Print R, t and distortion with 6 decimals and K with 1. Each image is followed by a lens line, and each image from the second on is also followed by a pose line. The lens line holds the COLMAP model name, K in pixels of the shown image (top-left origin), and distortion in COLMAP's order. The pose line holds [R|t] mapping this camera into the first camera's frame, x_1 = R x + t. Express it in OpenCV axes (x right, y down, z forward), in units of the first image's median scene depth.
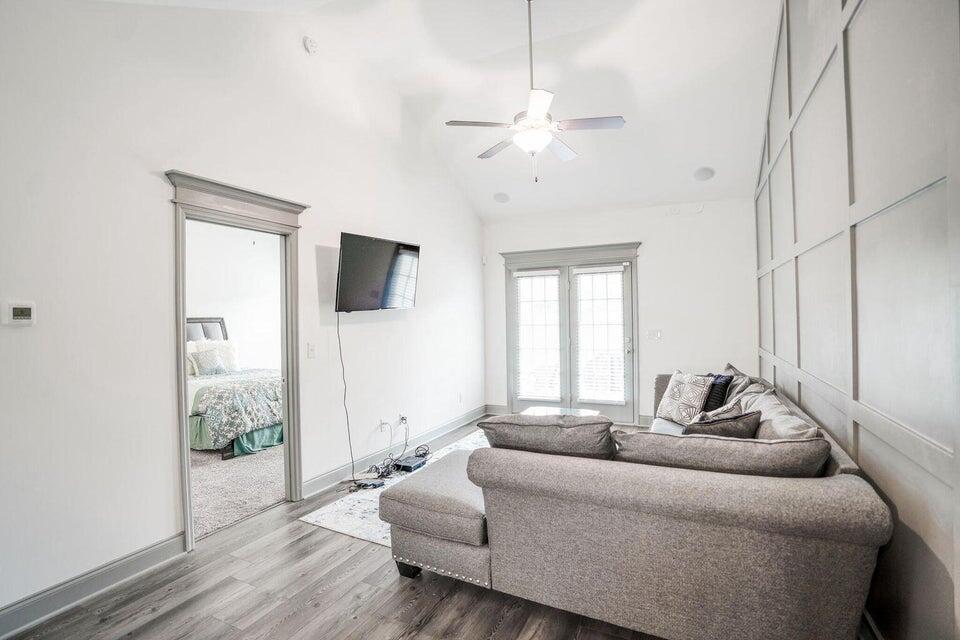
lens RADIAL K [[465.2, 0, 480.6], [0, 465.2, 316.2], [0, 0, 1]] dist [-0.060376, 0.023218]
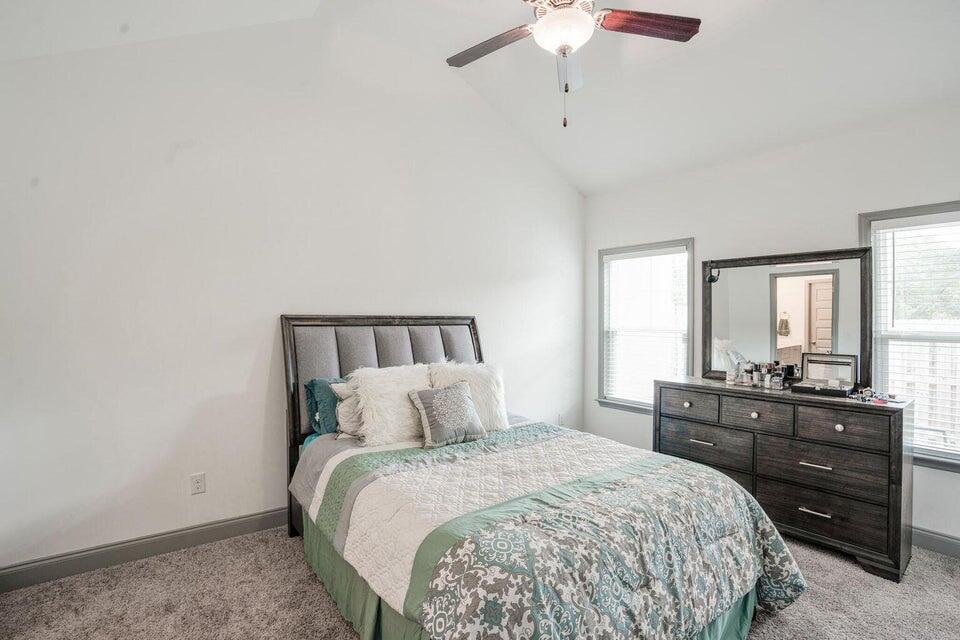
lens RADIAL K [[465.2, 0, 480.6], [0, 465.2, 316.2], [0, 0, 1]] dist [-0.060376, 0.023218]
pose [[0.893835, 0.017581, -0.448052, -0.368515], [-0.019628, 0.999807, 0.000074, 0.002613], [0.447967, 0.008728, 0.894008, 0.605947]]
